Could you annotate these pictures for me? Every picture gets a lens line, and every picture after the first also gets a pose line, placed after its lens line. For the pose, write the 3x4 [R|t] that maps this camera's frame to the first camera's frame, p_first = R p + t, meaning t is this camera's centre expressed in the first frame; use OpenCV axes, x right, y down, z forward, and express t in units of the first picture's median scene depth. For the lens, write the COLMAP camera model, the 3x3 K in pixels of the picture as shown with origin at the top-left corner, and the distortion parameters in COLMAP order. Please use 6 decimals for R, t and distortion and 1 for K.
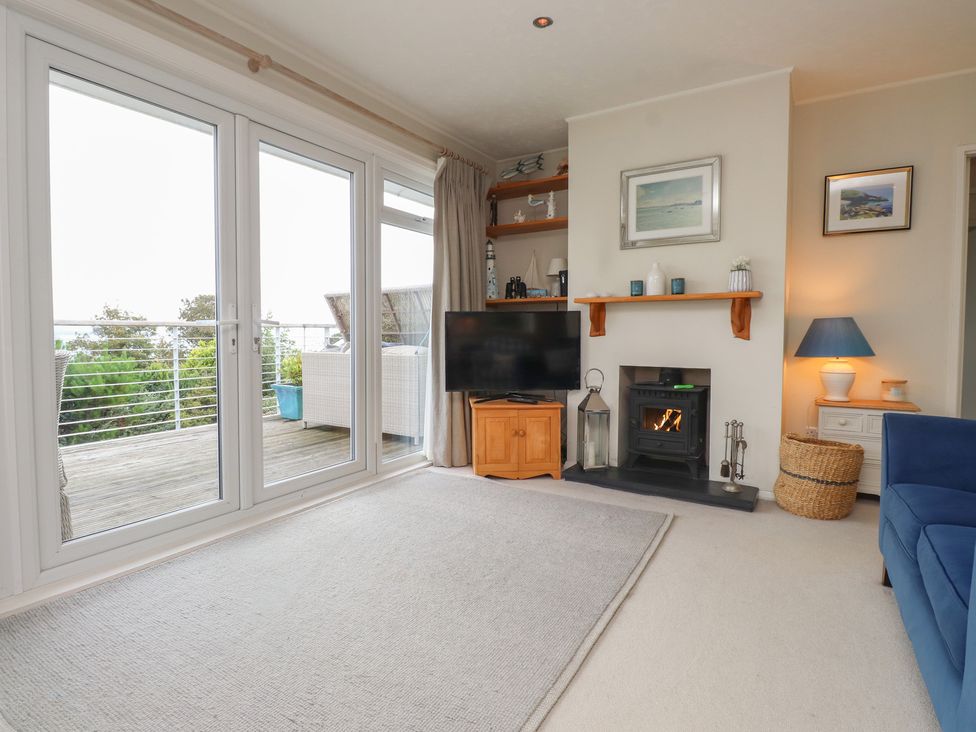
lens RADIAL K [[517.9, 0, 484.1], [0, 517.9, 357.6], [0, 0, 1]] dist [0.002413, -0.013599]
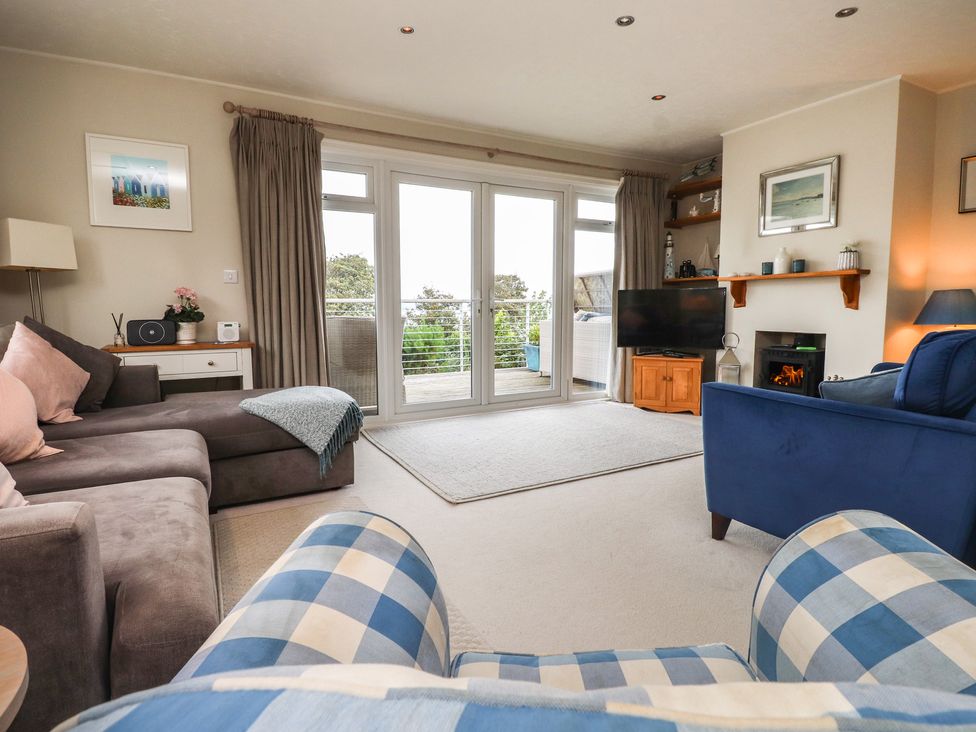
lens RADIAL K [[517.9, 0, 484.1], [0, 517.9, 357.6], [0, 0, 1]] dist [0.002413, -0.013599]
pose [[0.867135, 0.045765, -0.495966, 0.309678], [-0.022112, 0.998325, 0.053458, 0.027217], [0.497582, -0.035389, 0.866695, -0.398754]]
